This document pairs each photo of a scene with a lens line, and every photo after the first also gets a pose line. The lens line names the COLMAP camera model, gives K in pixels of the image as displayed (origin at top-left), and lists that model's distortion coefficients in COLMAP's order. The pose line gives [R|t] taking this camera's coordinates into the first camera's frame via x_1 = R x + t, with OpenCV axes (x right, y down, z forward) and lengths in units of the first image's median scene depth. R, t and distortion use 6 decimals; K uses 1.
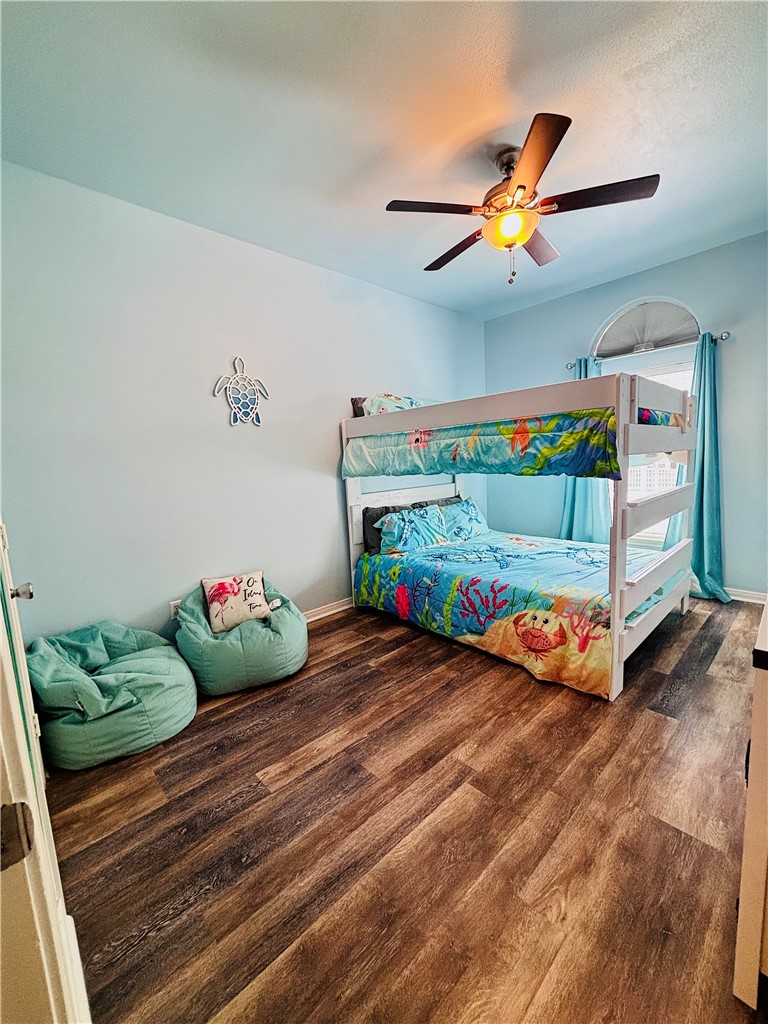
lens RADIAL K [[410.8, 0, 383.6], [0, 410.8, 511.9], [0, 0, 1]] dist [-0.006283, 0.000897]
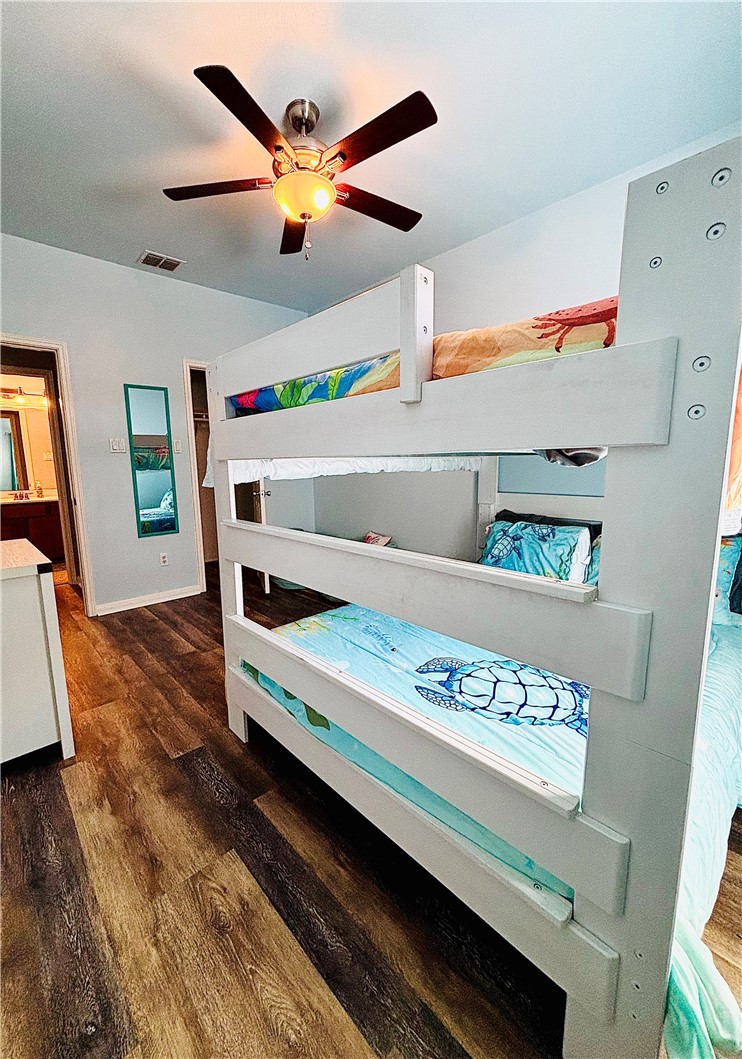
lens RADIAL K [[440.6, 0, 364.3], [0, 440.6, 527.8], [0, 0, 1]] dist [-0.005183, -0.000191]
pose [[-0.016420, 0.209988, -0.977566, 1.387811], [-0.107073, 0.971706, 0.210528, -0.218382], [0.994116, 0.108127, 0.006528, 1.205311]]
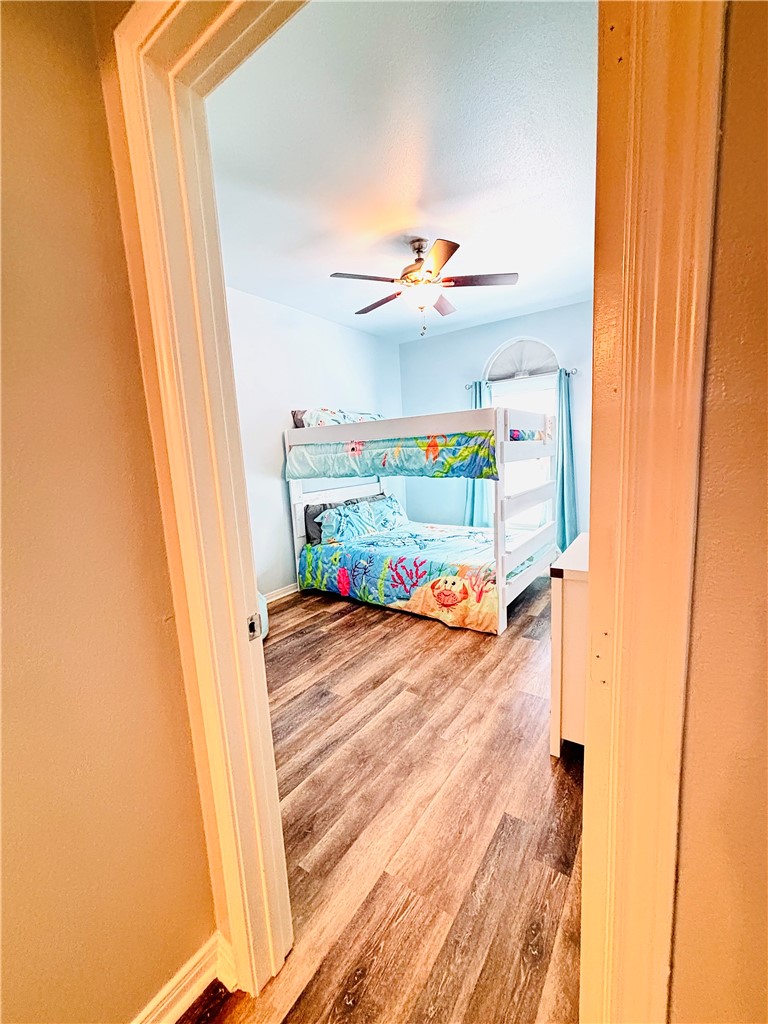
lens RADIAL K [[410.8, 0, 385.4], [0, 410.8, 512.5], [0, 0, 1]] dist [-0.006283, 0.000897]
pose [[0.978067, -0.030011, 0.206118, -0.106364], [0.028997, 0.999548, 0.007942, 0.012139], [-0.206263, -0.001791, 0.978495, -0.300946]]
